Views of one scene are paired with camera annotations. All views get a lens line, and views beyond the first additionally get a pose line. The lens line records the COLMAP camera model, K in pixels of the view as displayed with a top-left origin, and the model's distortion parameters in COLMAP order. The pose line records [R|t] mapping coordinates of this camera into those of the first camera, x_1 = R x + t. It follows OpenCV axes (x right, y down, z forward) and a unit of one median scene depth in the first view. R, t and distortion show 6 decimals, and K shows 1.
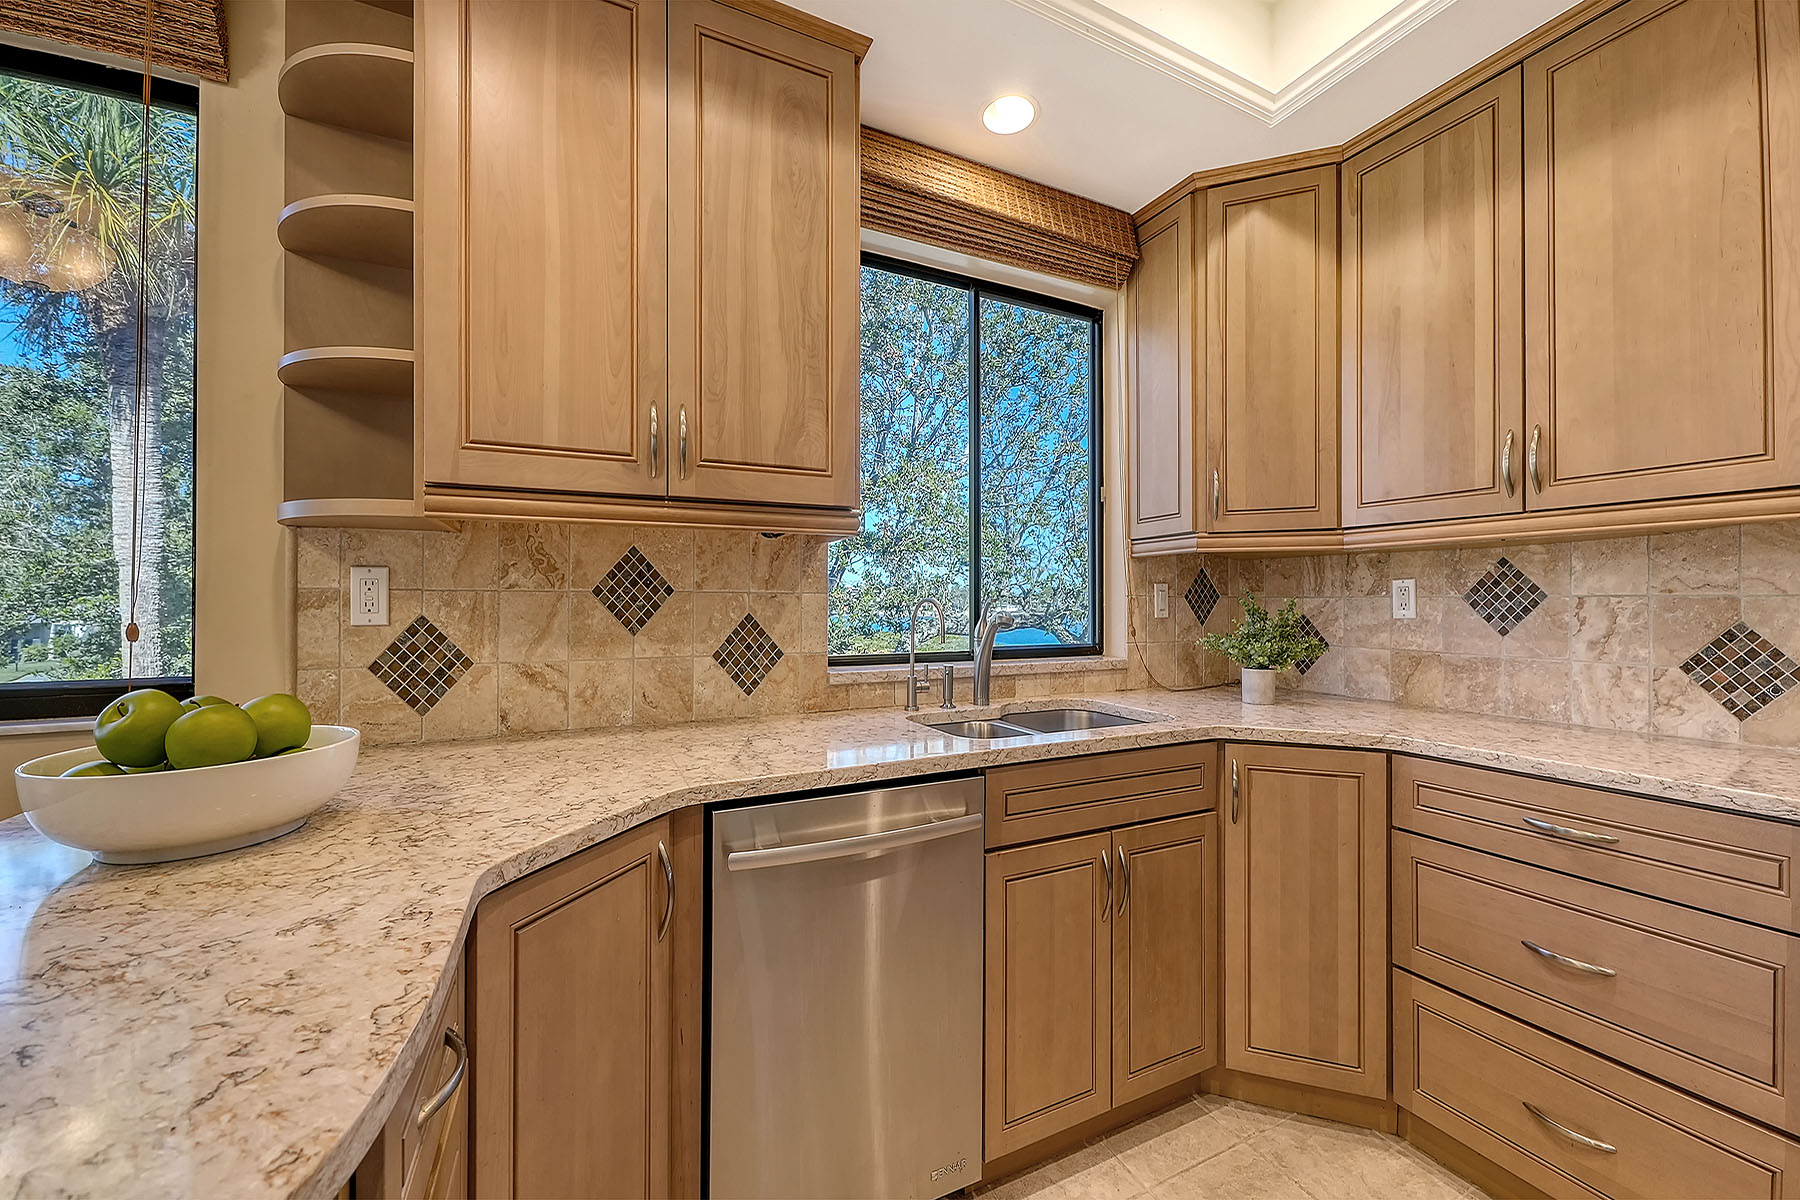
lens RADIAL K [[657.2, 0, 870.8], [0, 657.2, 614.4], [0, 0, 1]] dist [0.006976, -0.003395]
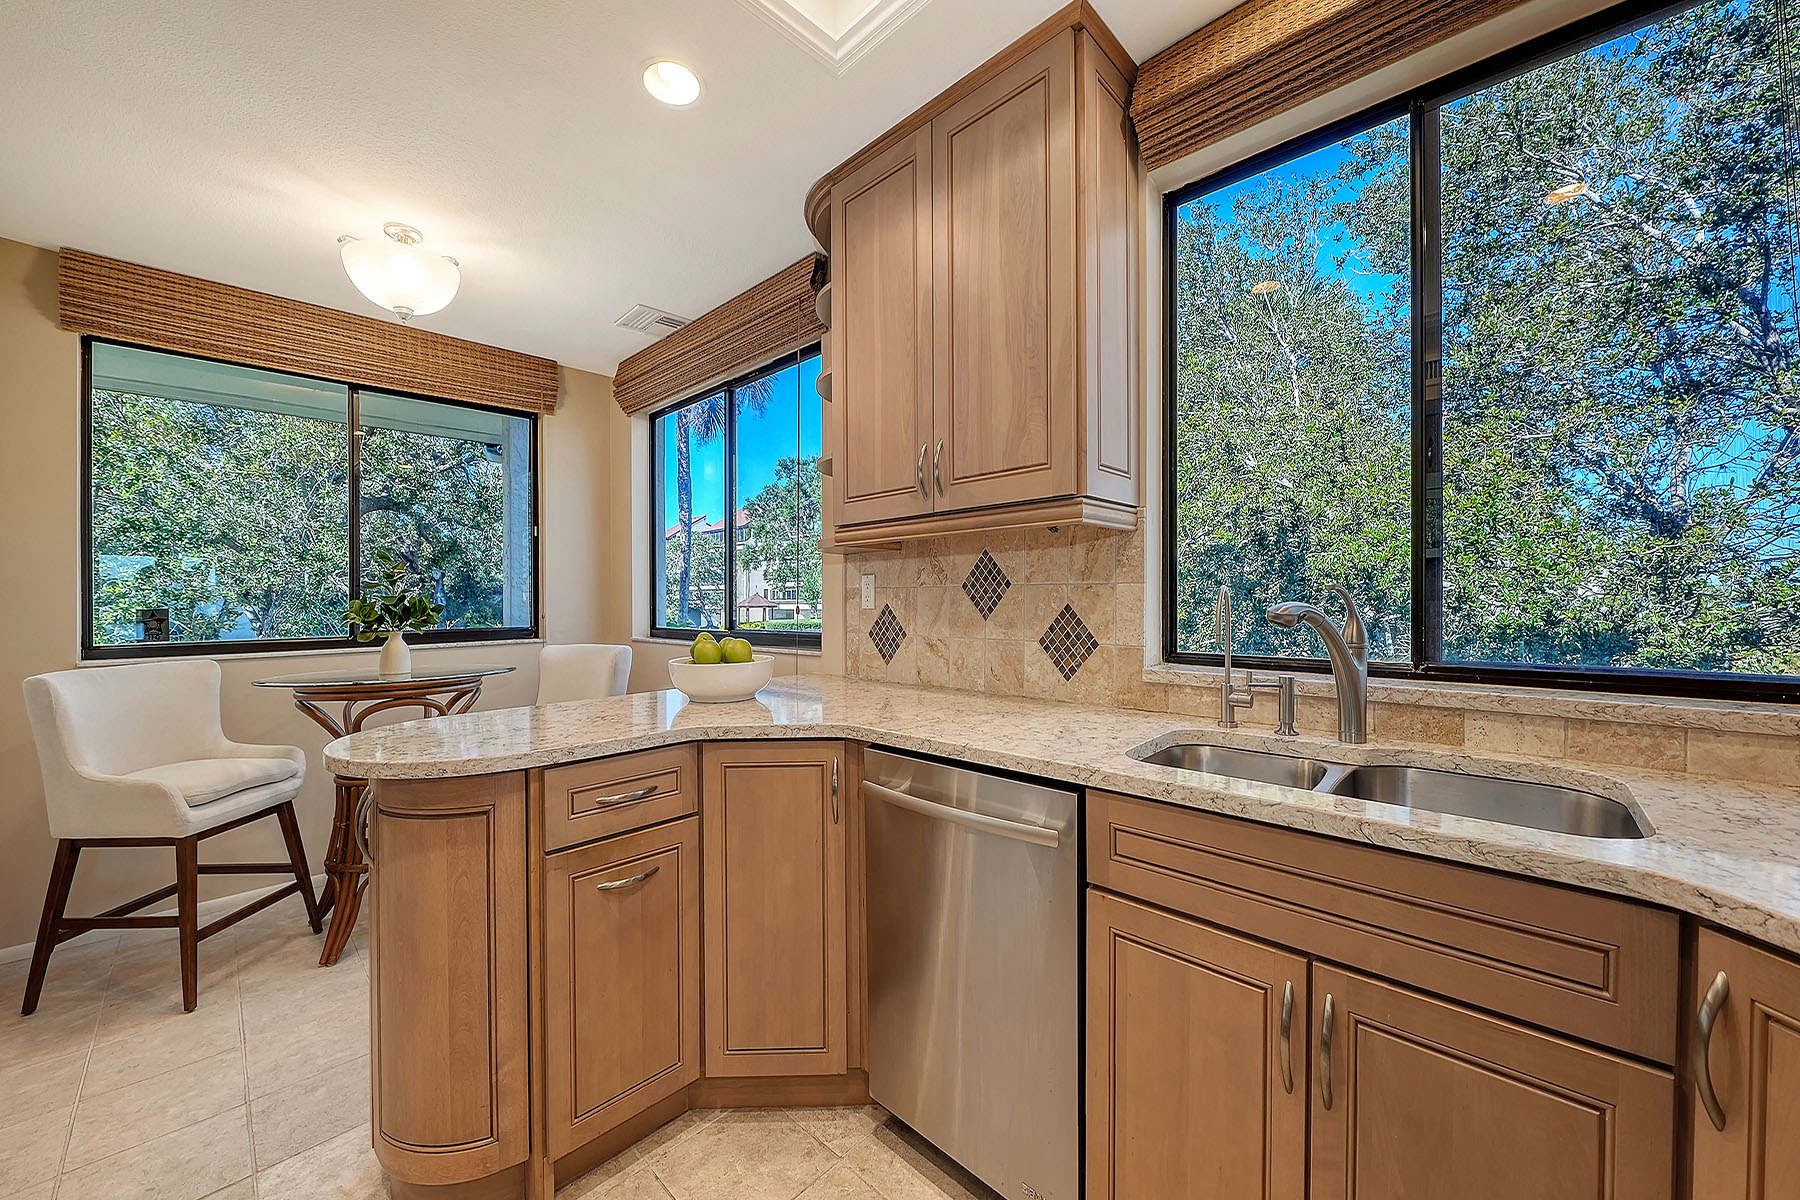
lens RADIAL K [[646.1, 0, 900.0], [0, 646.1, 600.0], [0, 0, 1]] dist [0.000048, -0.000014]
pose [[0.380137, 0.003340, -0.924924, 0.718974], [-0.003117, 0.999992, 0.002330, -0.009521], [0.924925, 0.001997, 0.380144, 0.380384]]
